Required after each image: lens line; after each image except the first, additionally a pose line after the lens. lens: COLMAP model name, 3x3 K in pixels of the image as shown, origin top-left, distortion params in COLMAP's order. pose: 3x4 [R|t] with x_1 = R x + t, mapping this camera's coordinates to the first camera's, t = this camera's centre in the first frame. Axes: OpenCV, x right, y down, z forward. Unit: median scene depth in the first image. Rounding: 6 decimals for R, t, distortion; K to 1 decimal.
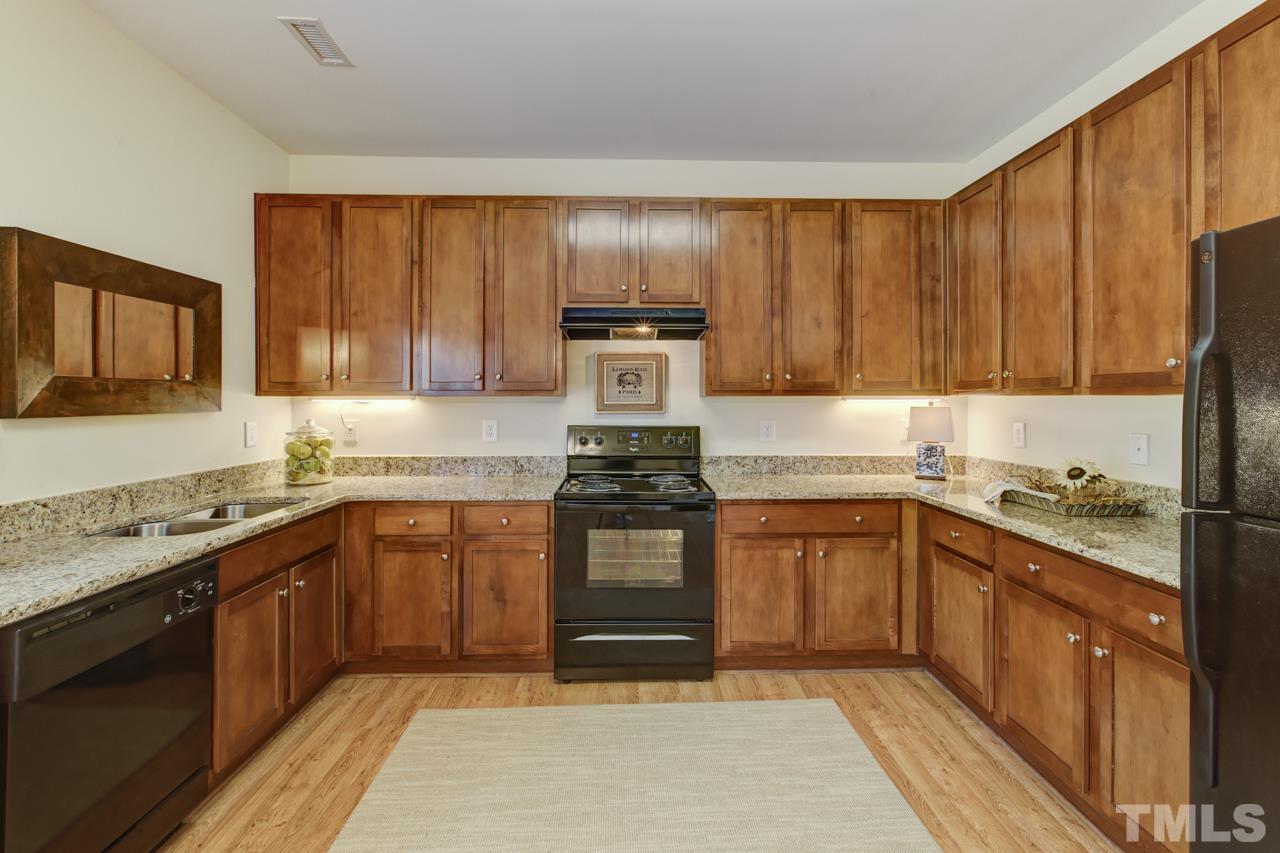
lens RADIAL K [[572.6, 0, 639.6], [0, 572.6, 397.4], [0, 0, 1]] dist [-0.005512, 0.001841]
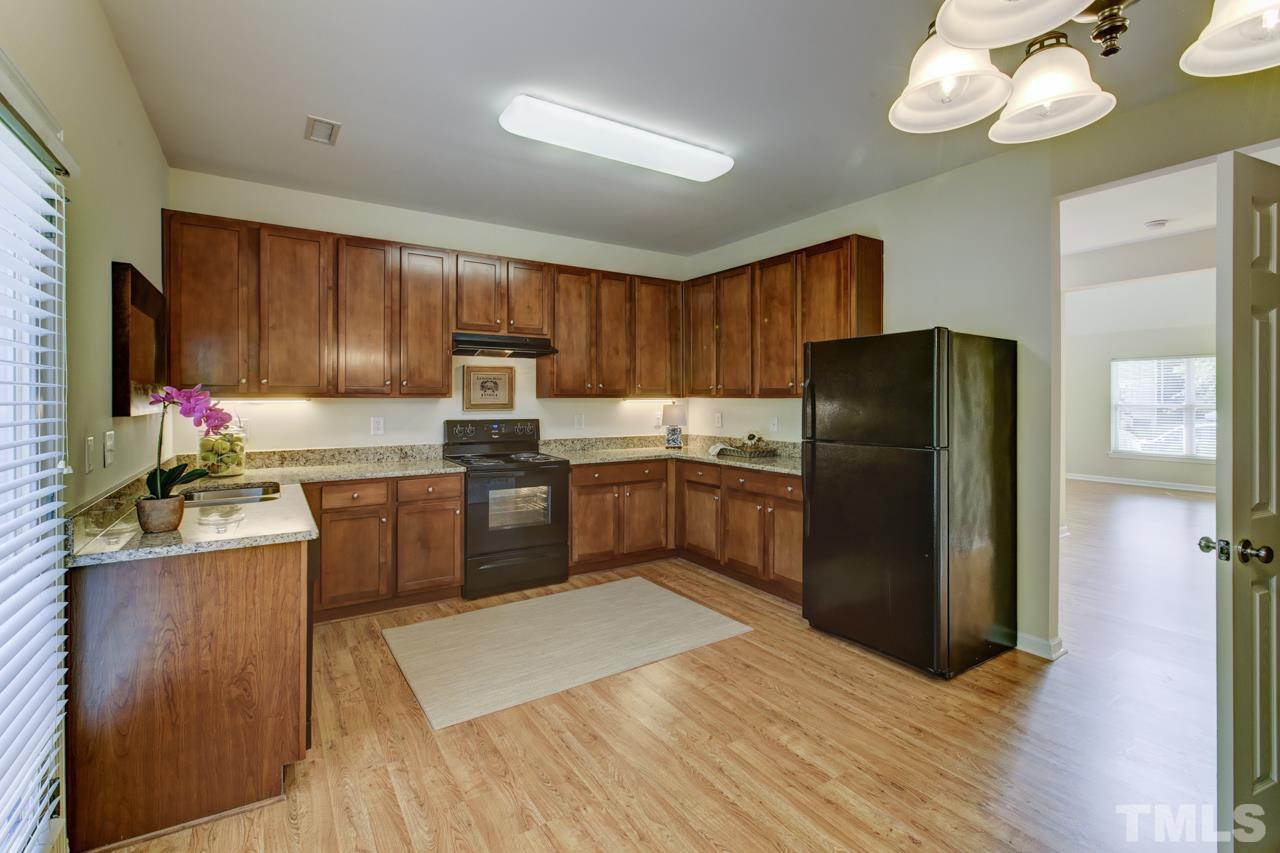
lens RADIAL K [[572.6, 0, 638.7], [0, 572.6, 401.6], [0, 0, 1]] dist [-0.005512, 0.001841]
pose [[0.852785, -0.001903, 0.522258, -0.523231], [-0.002117, 0.999973, 0.007102, -0.004890], [-0.522257, -0.007162, 0.852758, -0.426146]]
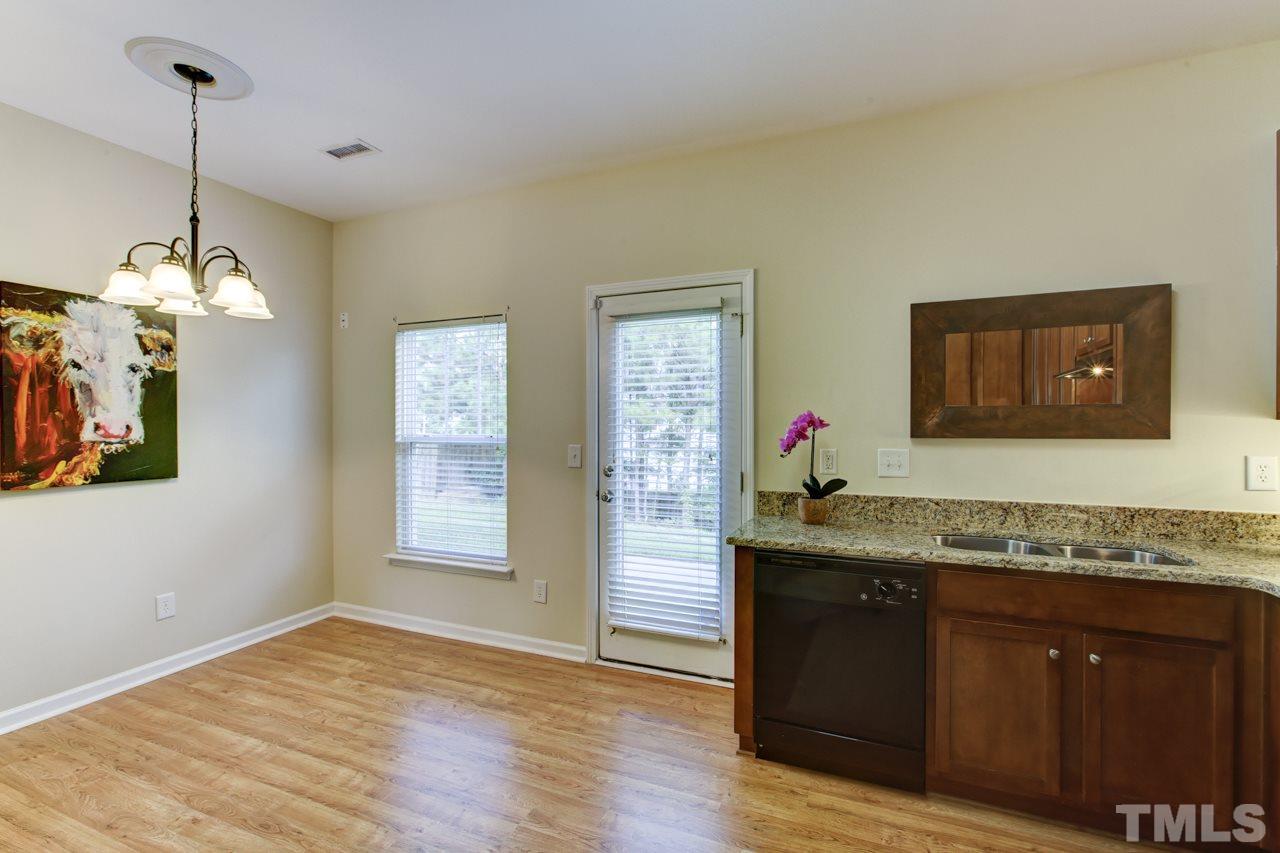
lens RADIAL K [[572.6, 0, 640.0], [0, 572.6, 423.9], [0, 0, 1]] dist [-0.005512, 0.001841]
pose [[-0.407110, 0.001769, -0.913377, 0.325388], [0.003515, 0.999994, 0.000370, -0.000665], [0.913372, -0.003060, -0.407114, 0.635800]]
